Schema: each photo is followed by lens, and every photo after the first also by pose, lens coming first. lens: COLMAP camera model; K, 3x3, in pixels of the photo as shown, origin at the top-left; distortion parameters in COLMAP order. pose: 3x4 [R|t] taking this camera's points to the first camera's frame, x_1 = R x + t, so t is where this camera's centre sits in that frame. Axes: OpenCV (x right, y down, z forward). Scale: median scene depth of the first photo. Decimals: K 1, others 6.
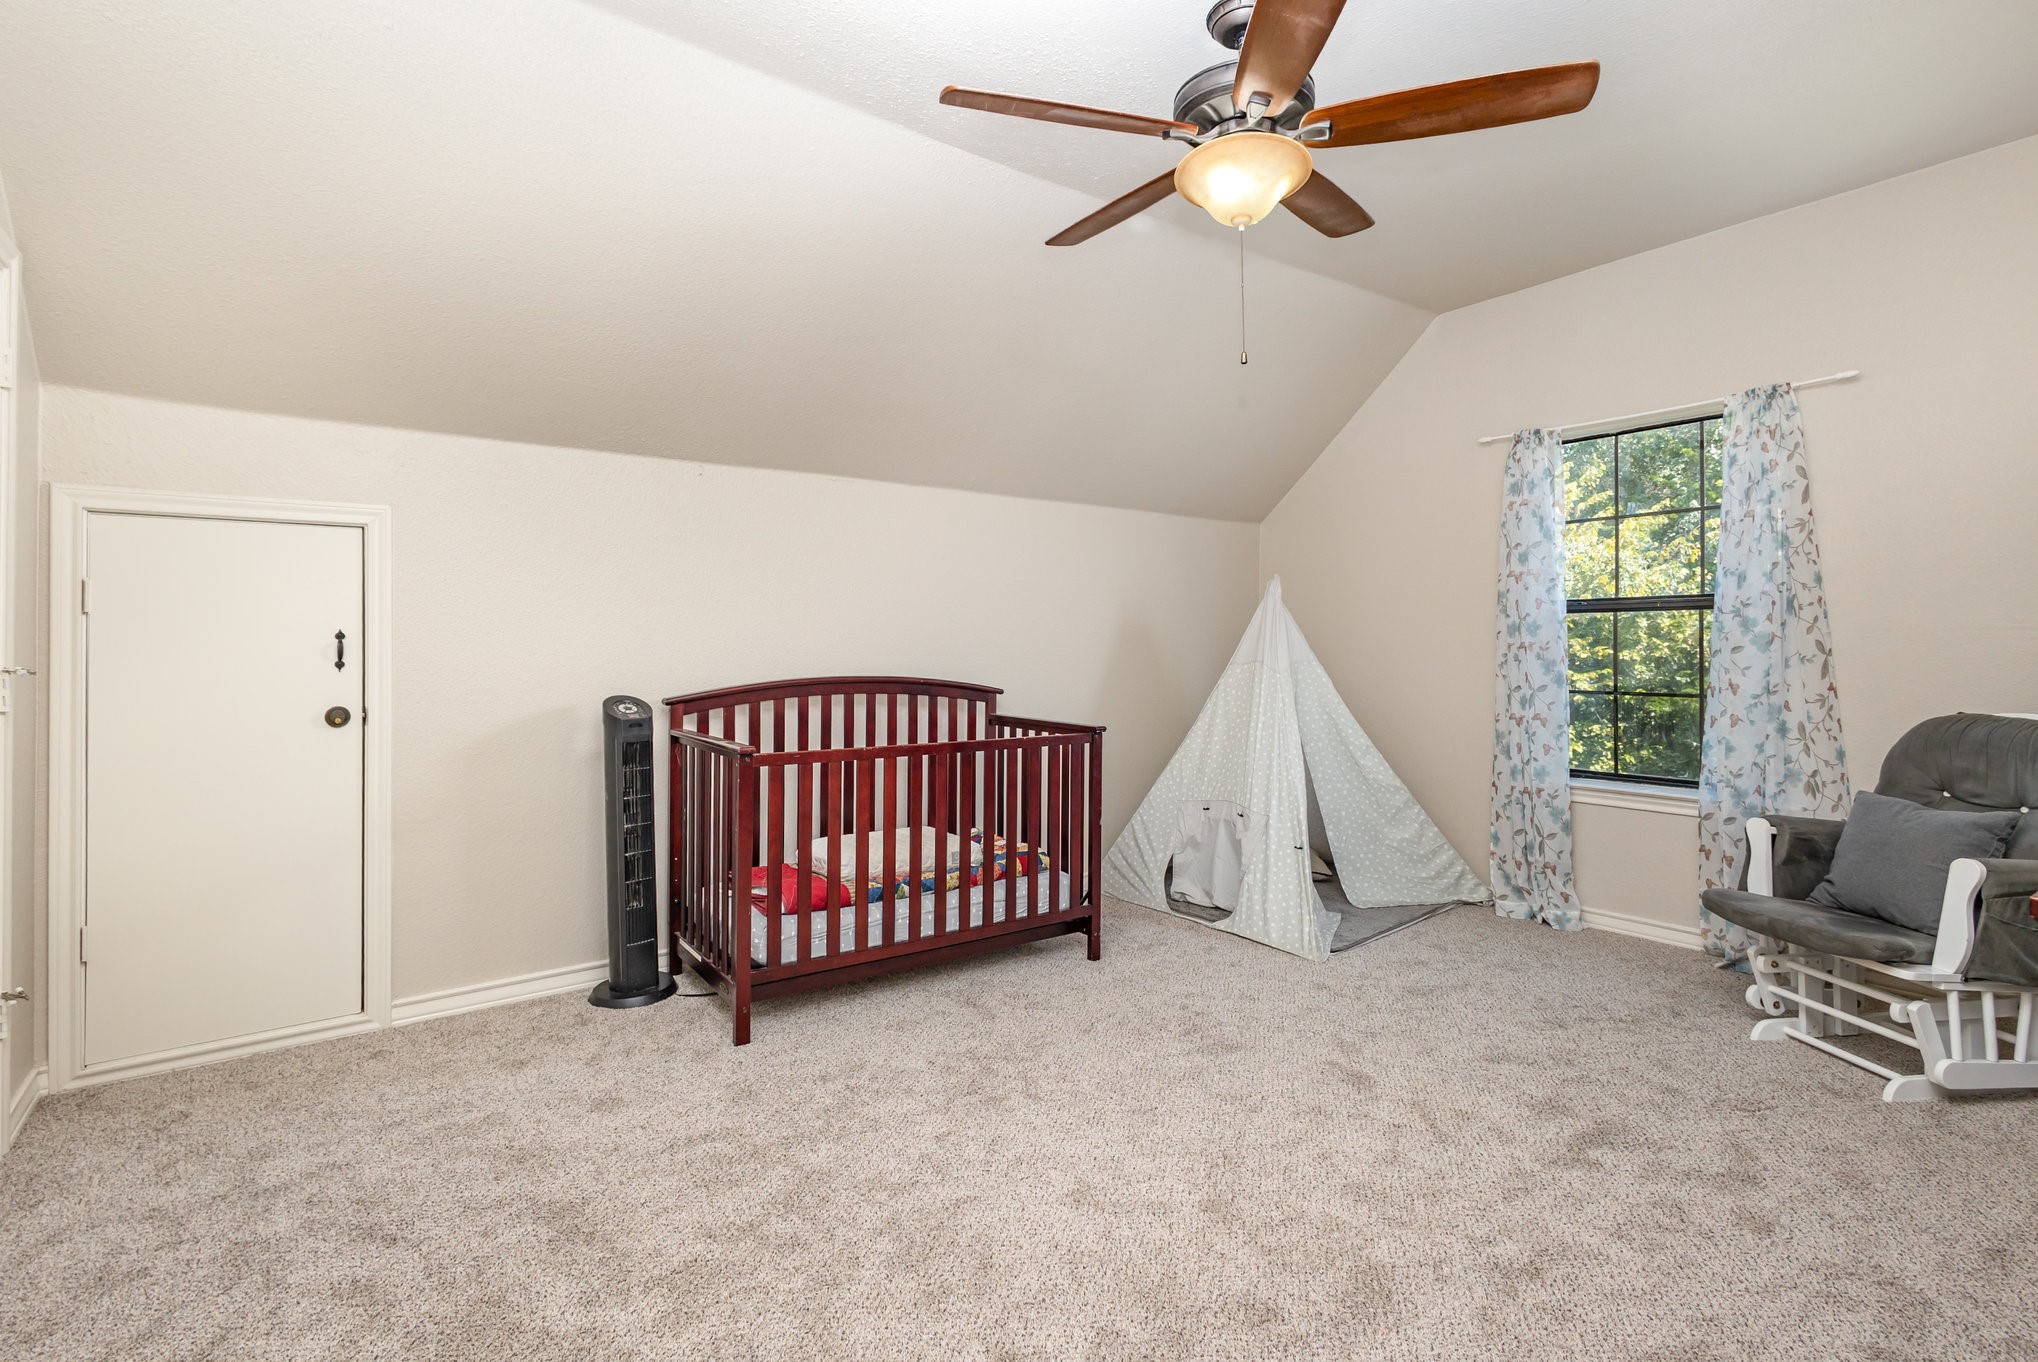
lens RADIAL K [[953.1, 0, 998.2], [0, 953.1, 640.5], [0, 0, 1]] dist [0.003780, 0.000064]
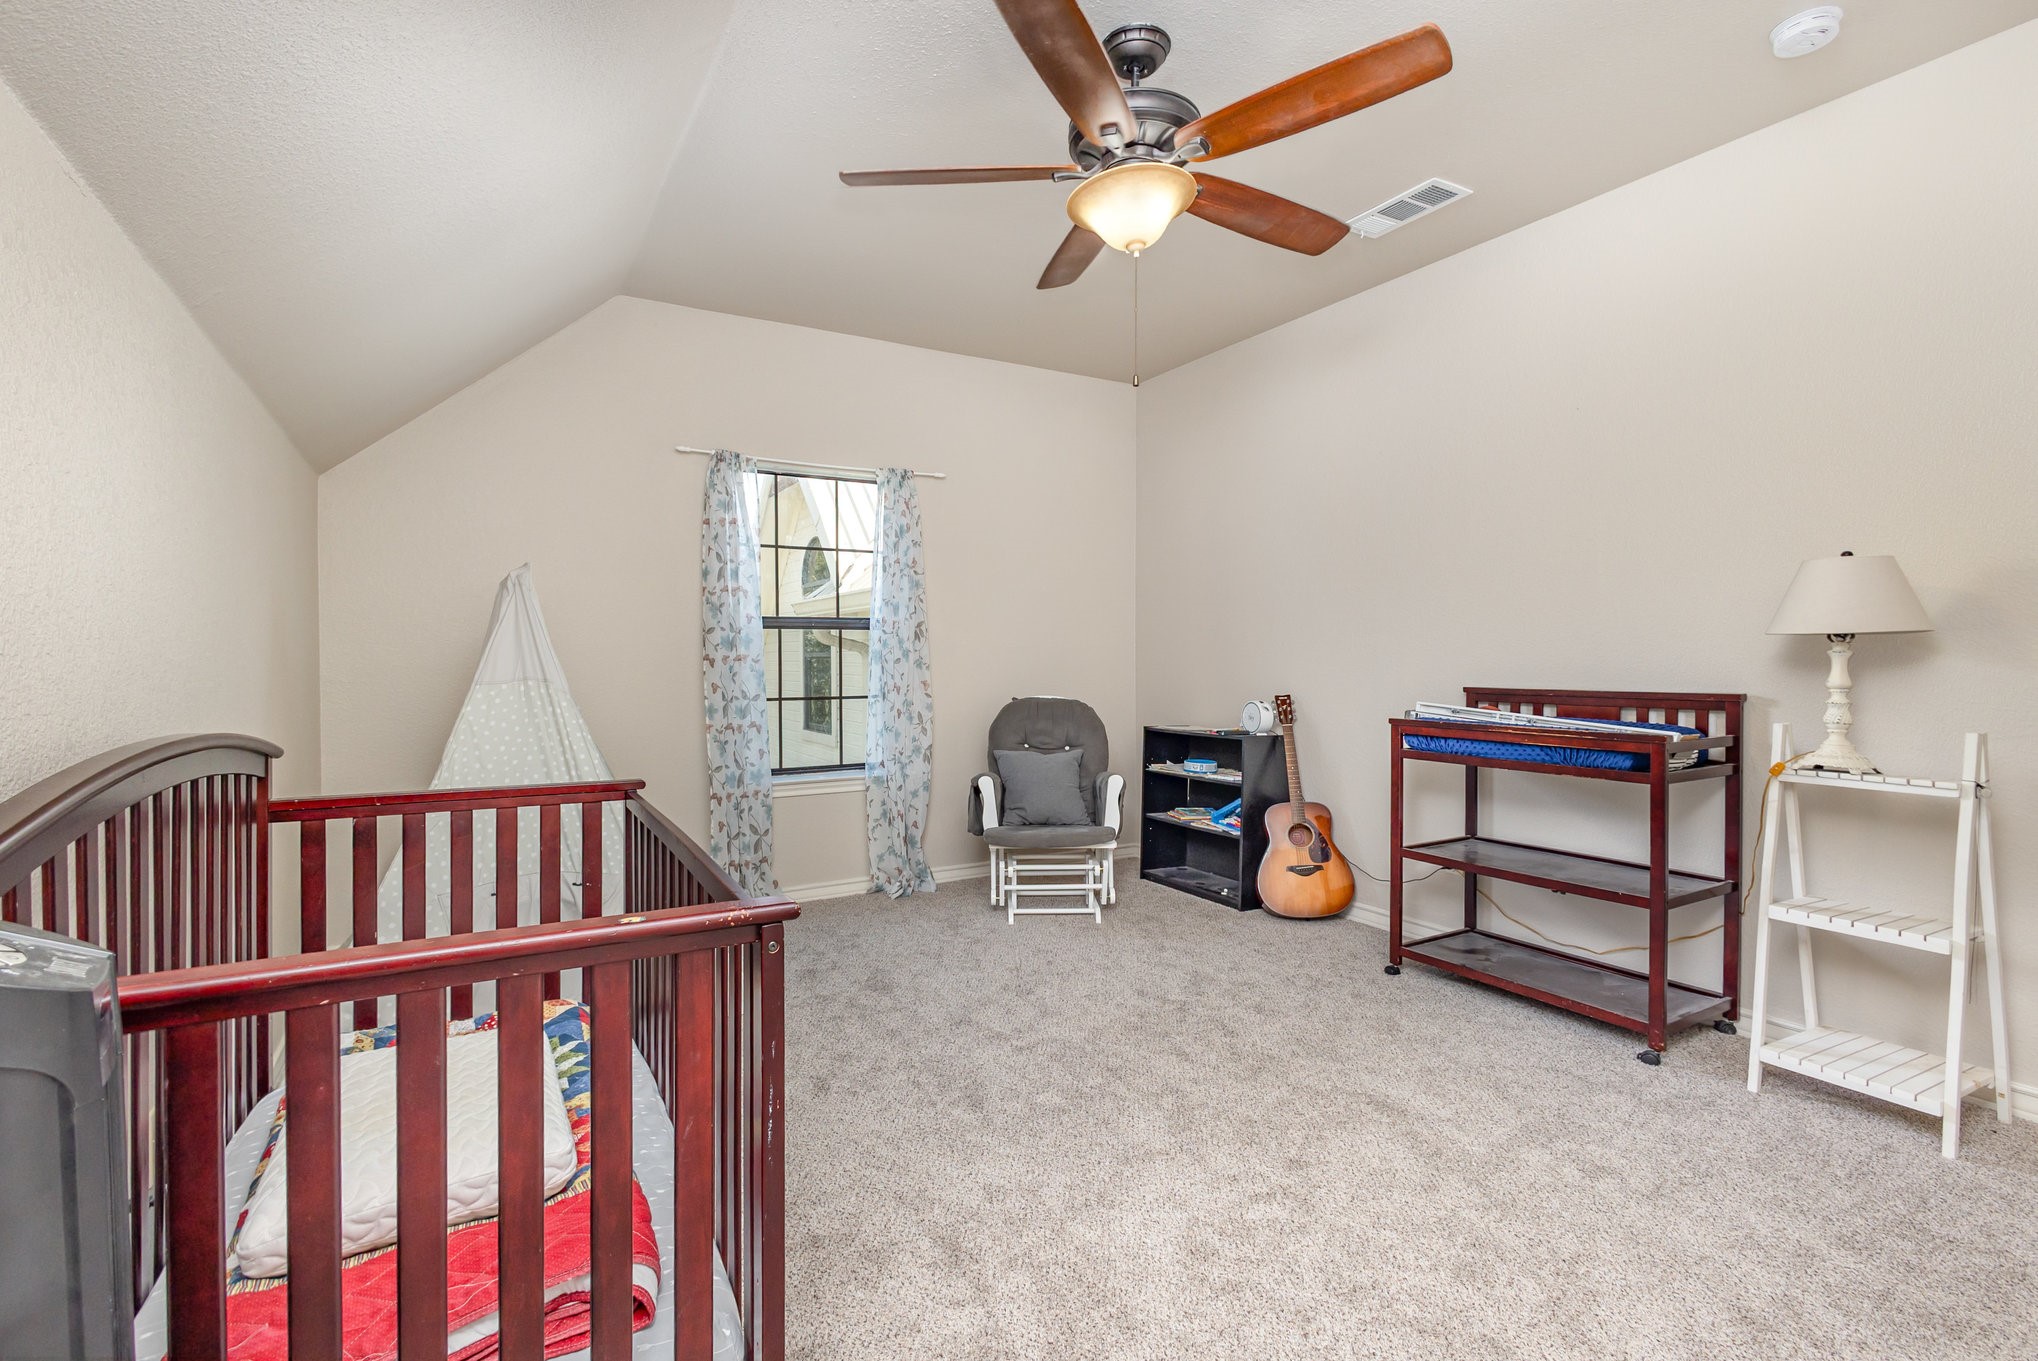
lens RADIAL K [[953.1, 0, 1019.8], [0, 953.1, 677.7], [0, 0, 1]] dist [0.003780, 0.000064]
pose [[0.085869, -0.018006, 0.996144, -0.523277], [-0.003239, 0.999826, 0.018351, 0.007617], [-0.996301, -0.004803, 0.085796, 0.673744]]
